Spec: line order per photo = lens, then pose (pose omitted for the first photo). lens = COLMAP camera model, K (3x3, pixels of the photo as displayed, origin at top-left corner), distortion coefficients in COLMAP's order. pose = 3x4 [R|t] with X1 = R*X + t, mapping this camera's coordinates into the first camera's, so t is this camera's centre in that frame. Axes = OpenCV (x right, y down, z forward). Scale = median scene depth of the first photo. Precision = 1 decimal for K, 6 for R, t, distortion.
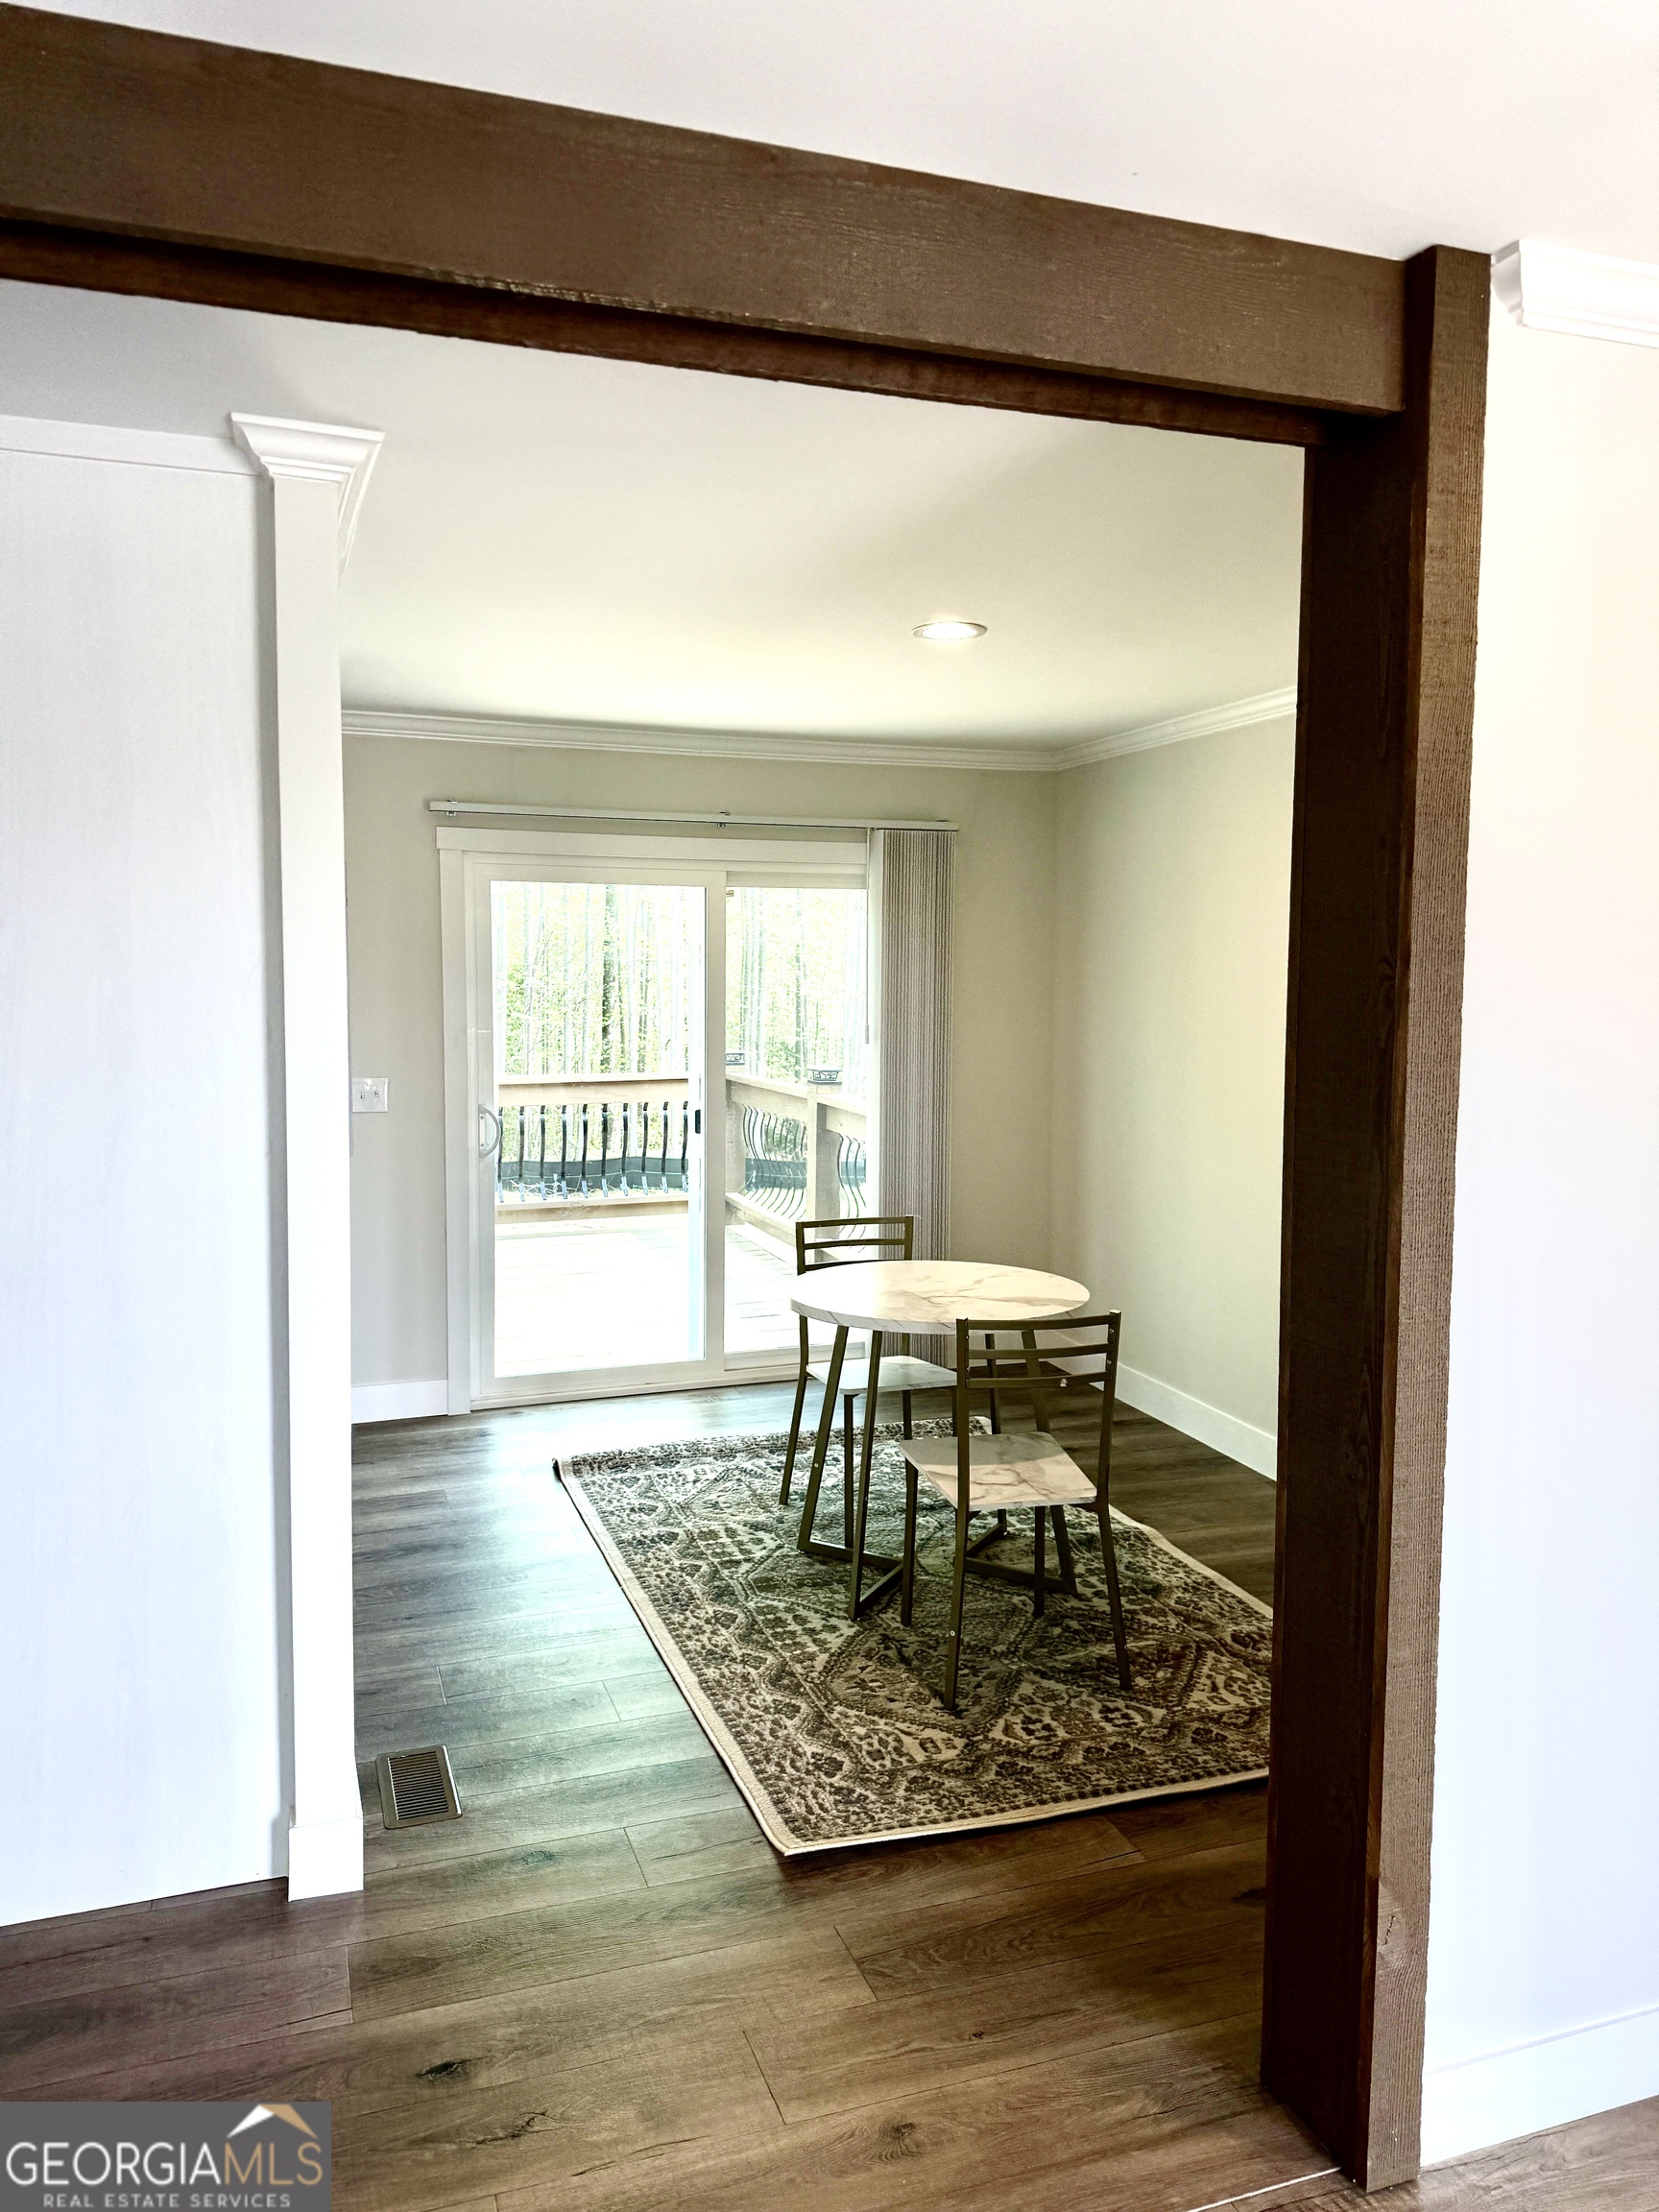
lens RADIAL K [[1571.6, 0, 829.5], [0, 1571.6, 1106.0], [0, 0, 1]] dist [0.118487, -0.249381]
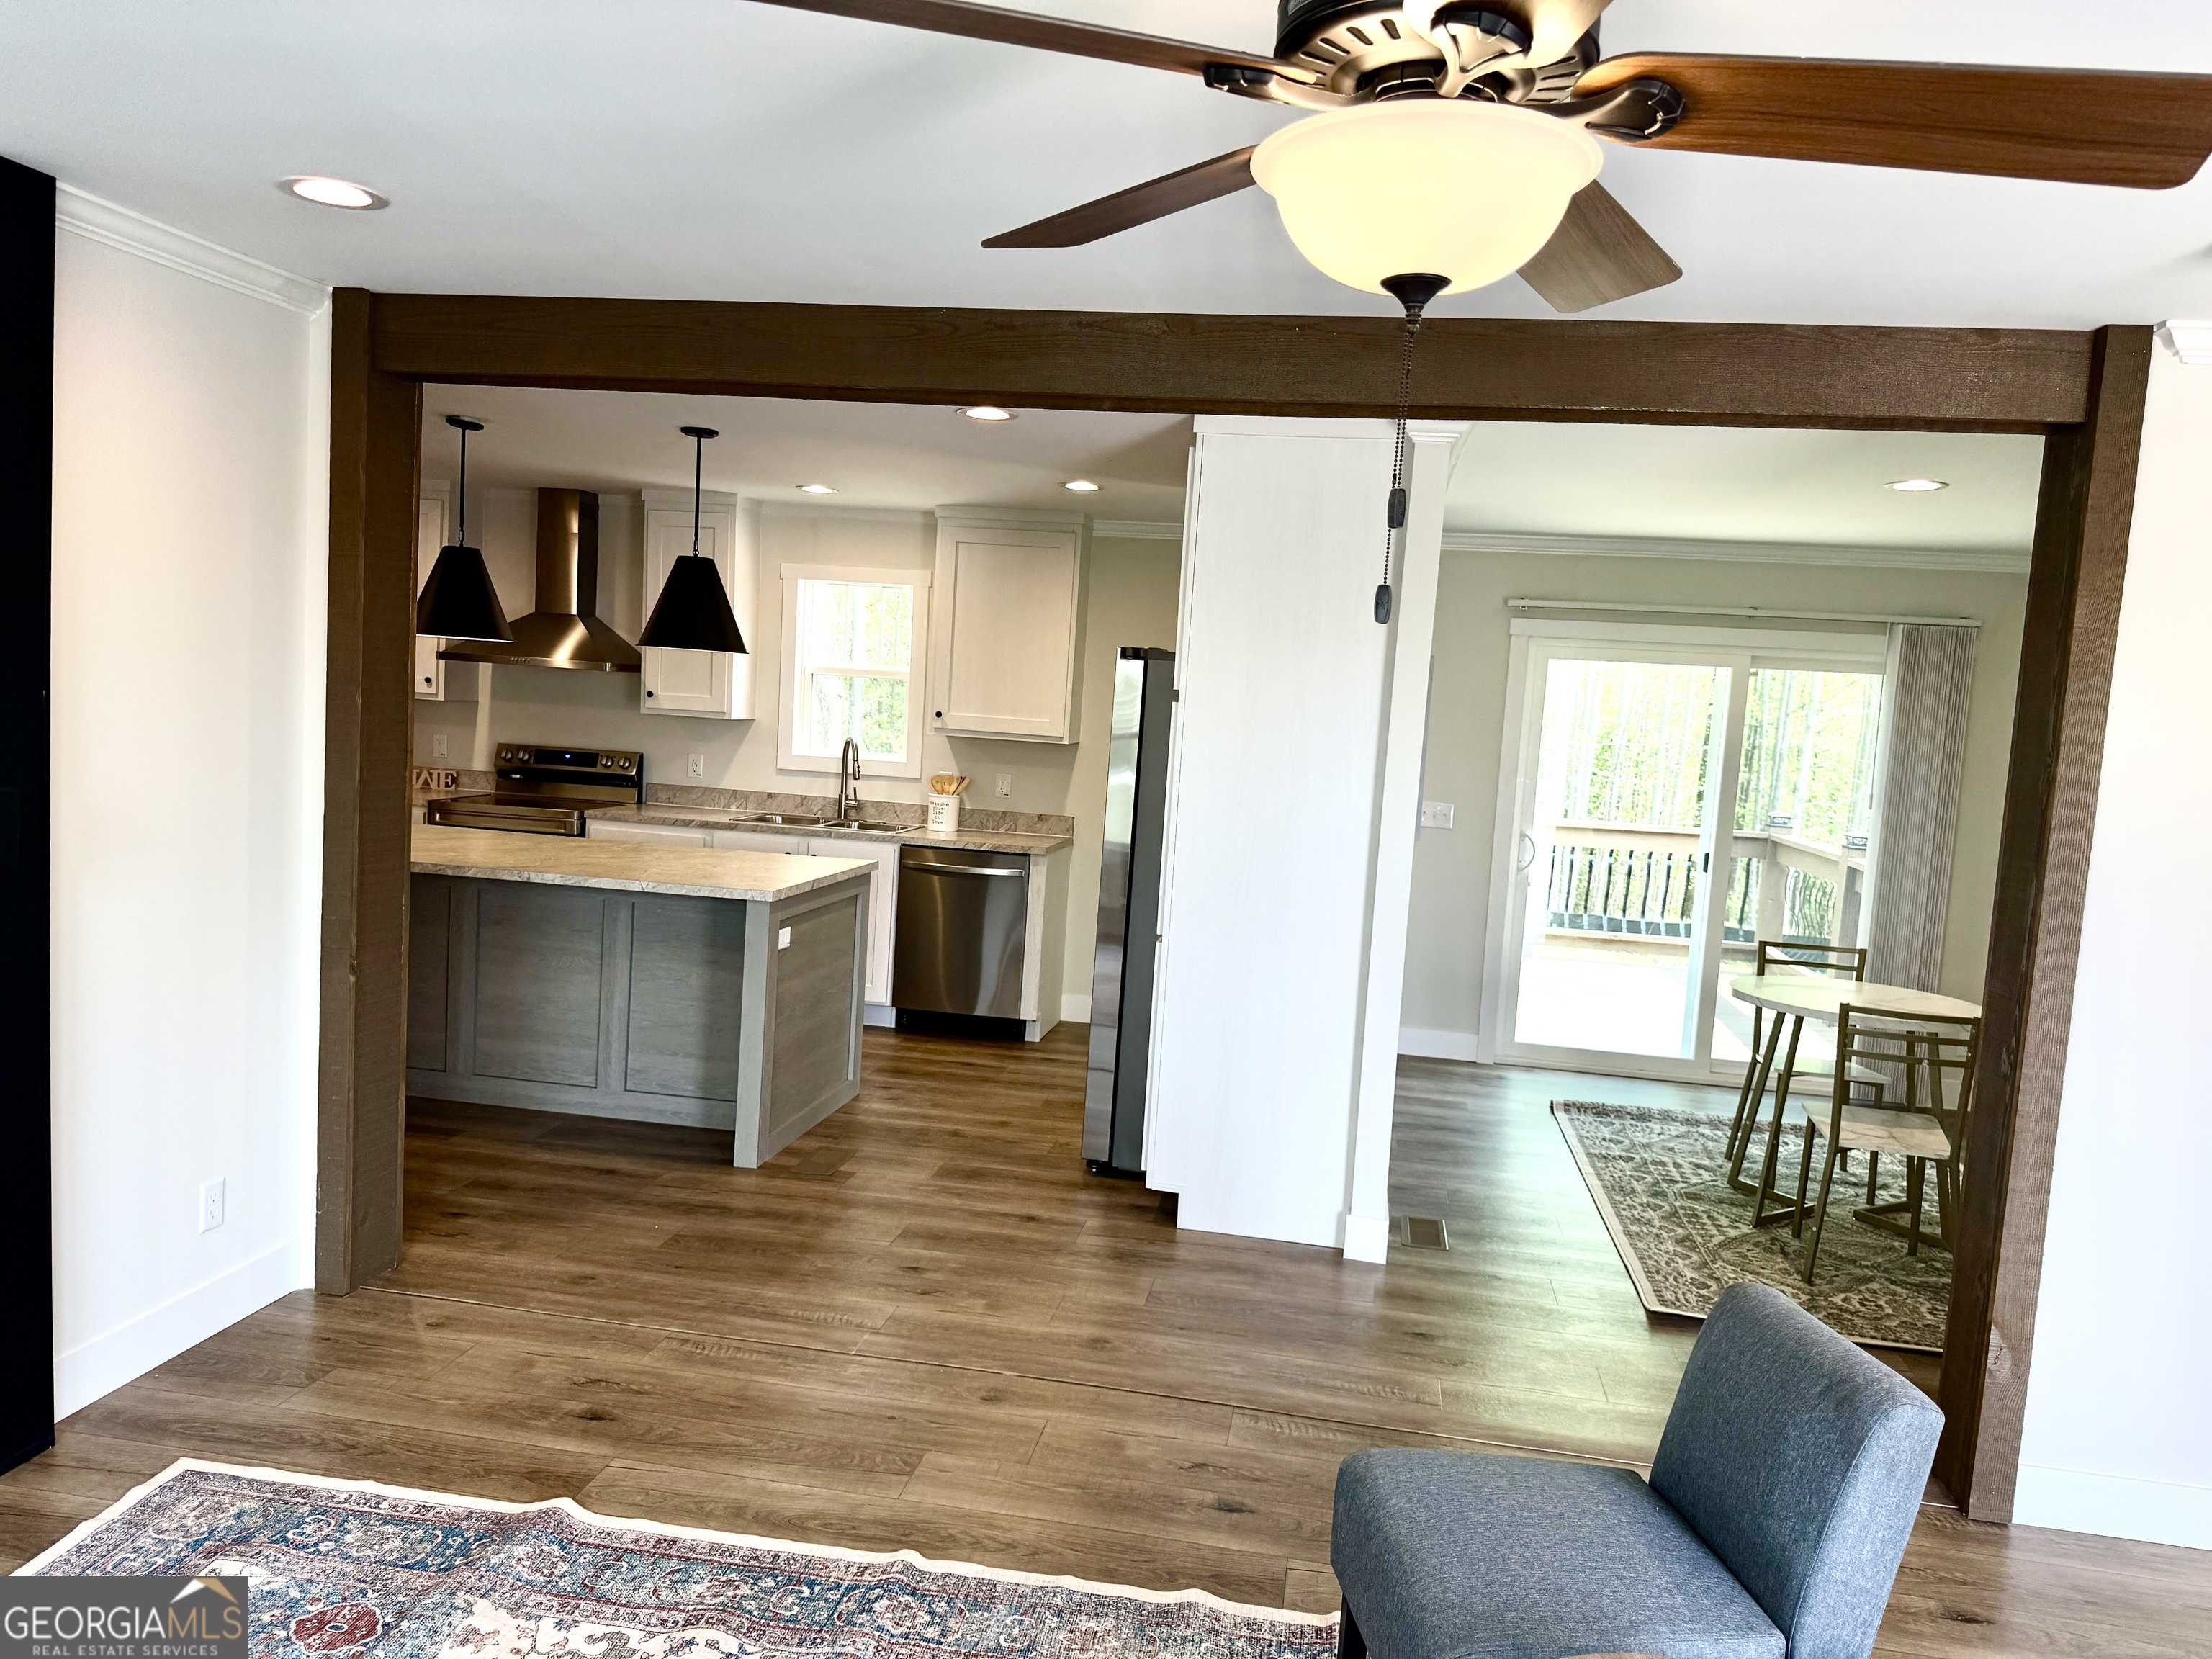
lens RADIAL K [[1571.6, 0, 1106.0], [0, 1571.6, 829.5], [0, 0, 1]] dist [0.118487, -0.249381]
pose [[0.873468, 0.088511, -0.478769, 0.142983], [-0.097425, 0.995223, 0.006247, 0.033354], [0.477035, 0.041188, 0.877919, -0.429762]]
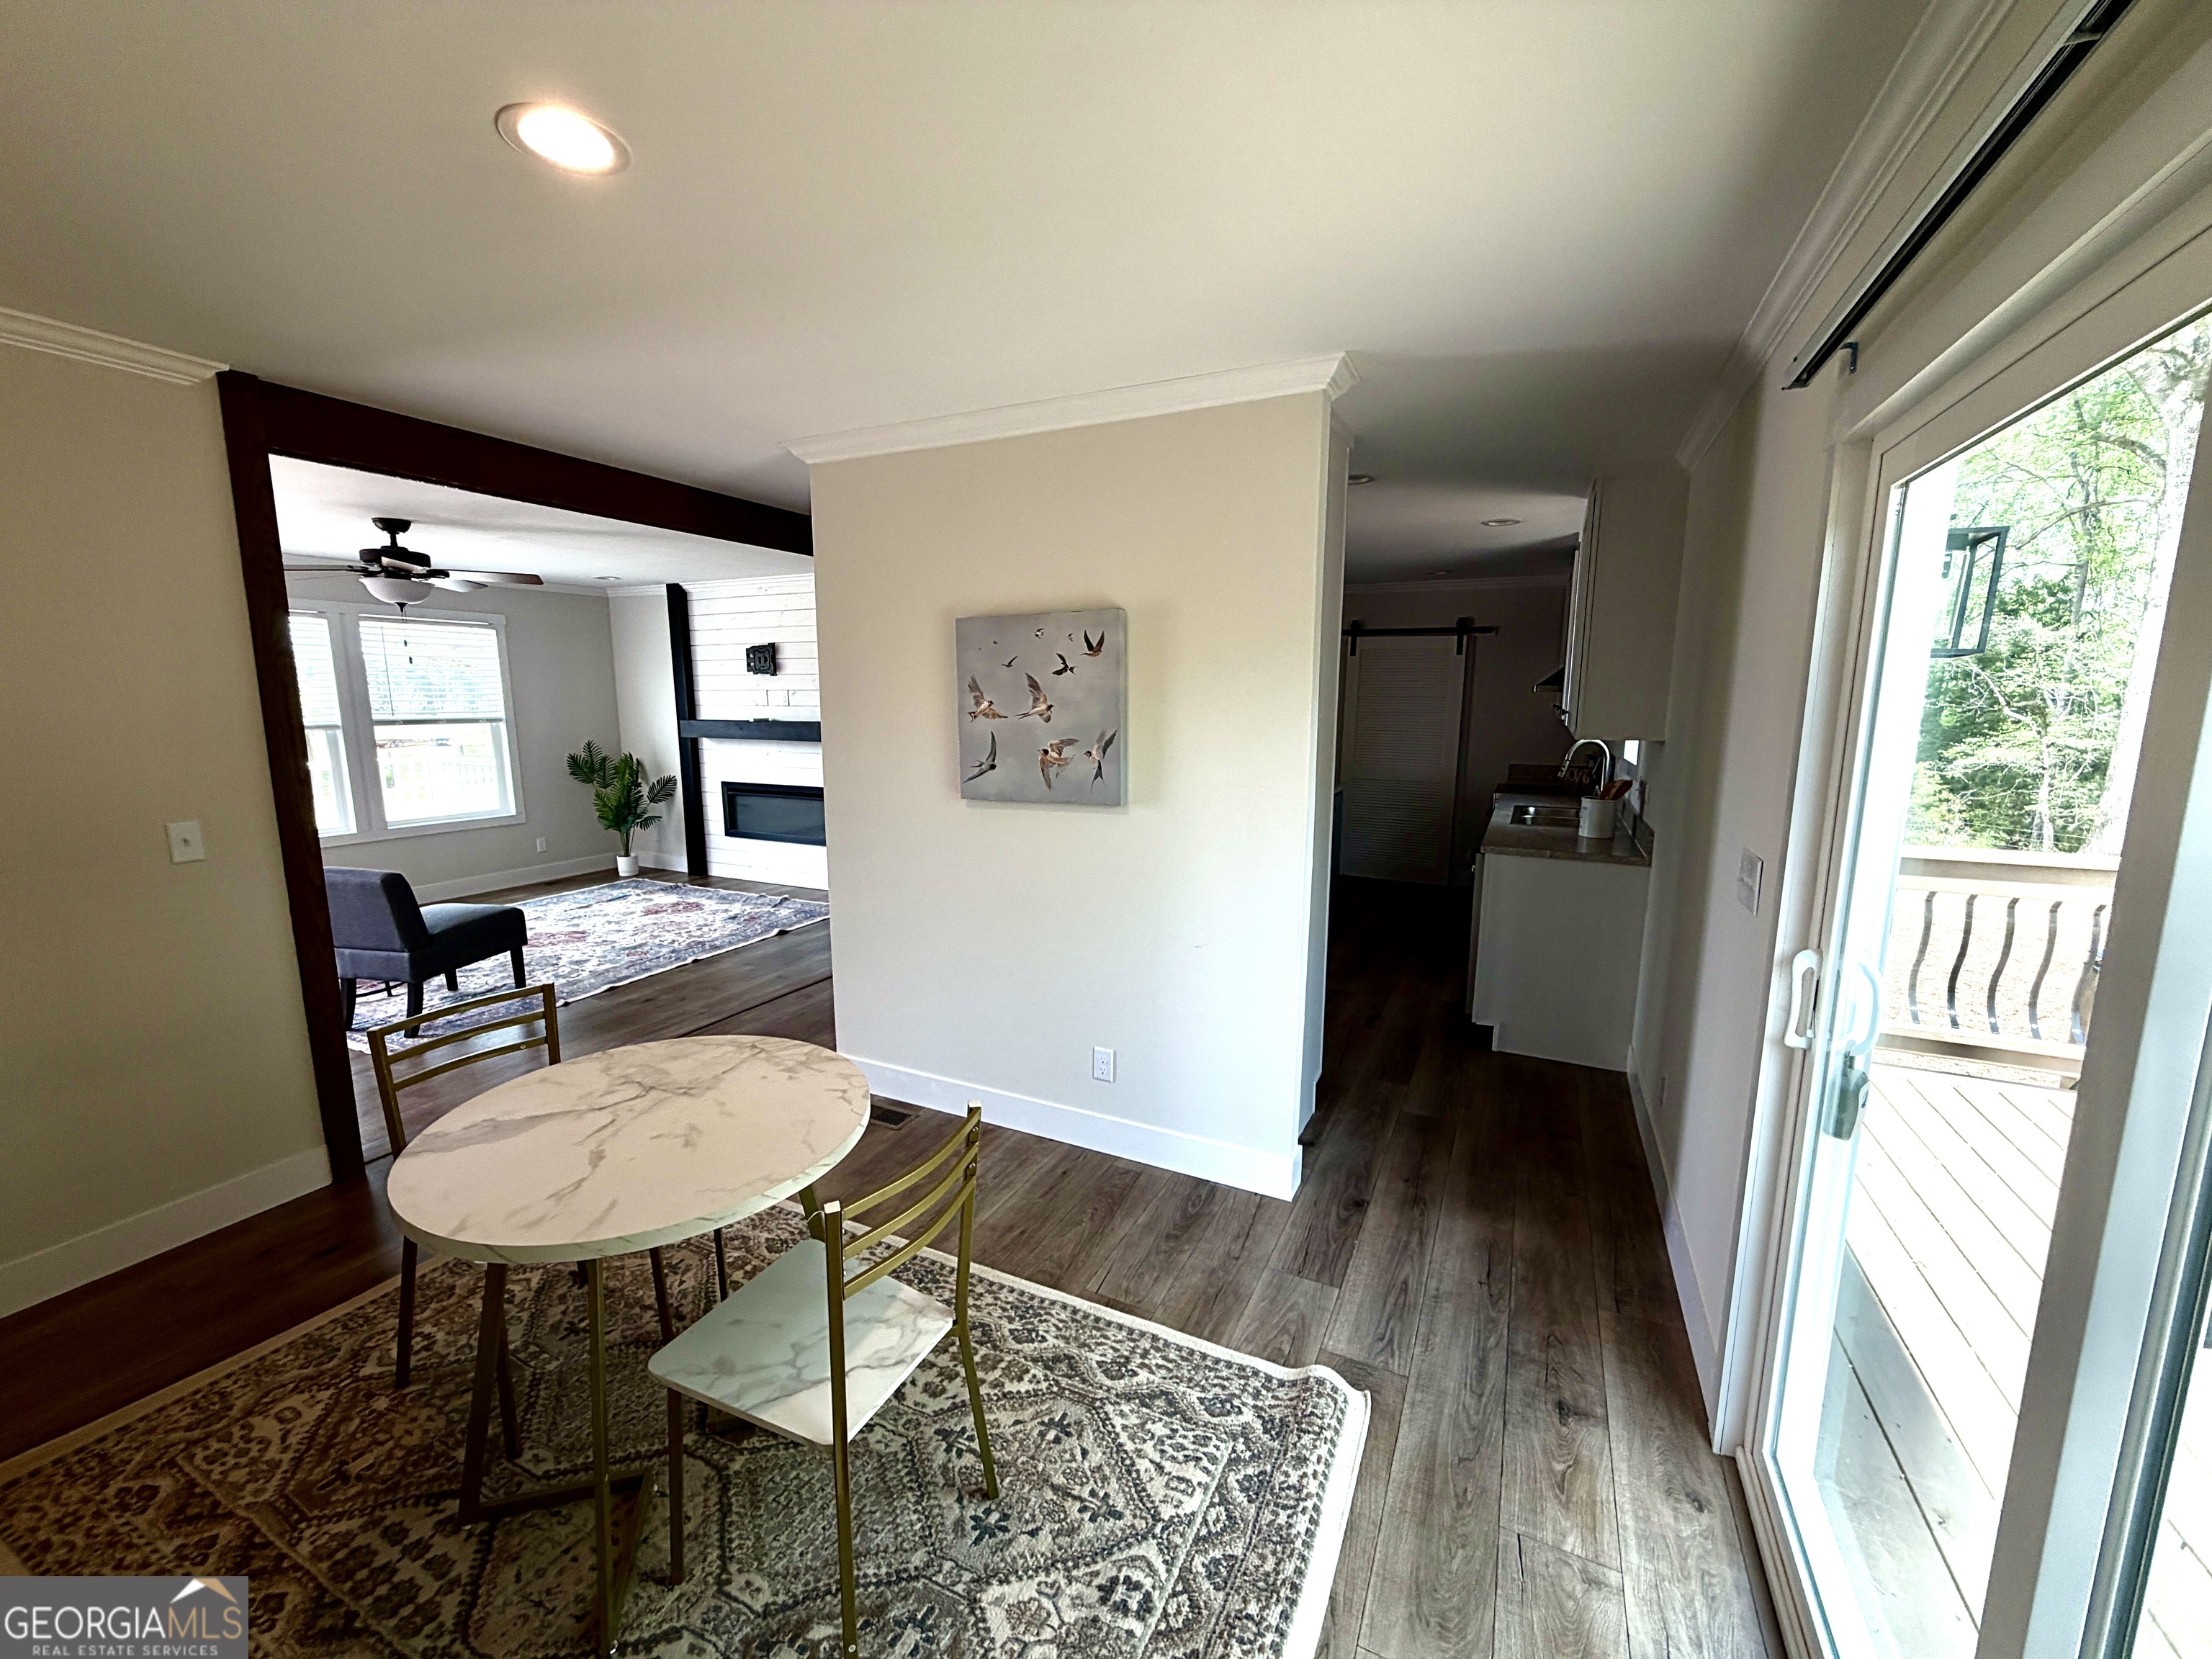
lens RADIAL K [[877.2, 0, 1106.0], [0, 877.2, 829.5], [0, 0, 1]] dist [0.000095, 0.000016]
pose [[-0.712507, 0.100577, -0.694419, 0.191378], [-0.065275, 0.975881, 0.208318, -0.117730], [0.698622, 0.193756, -0.688757, 1.425820]]
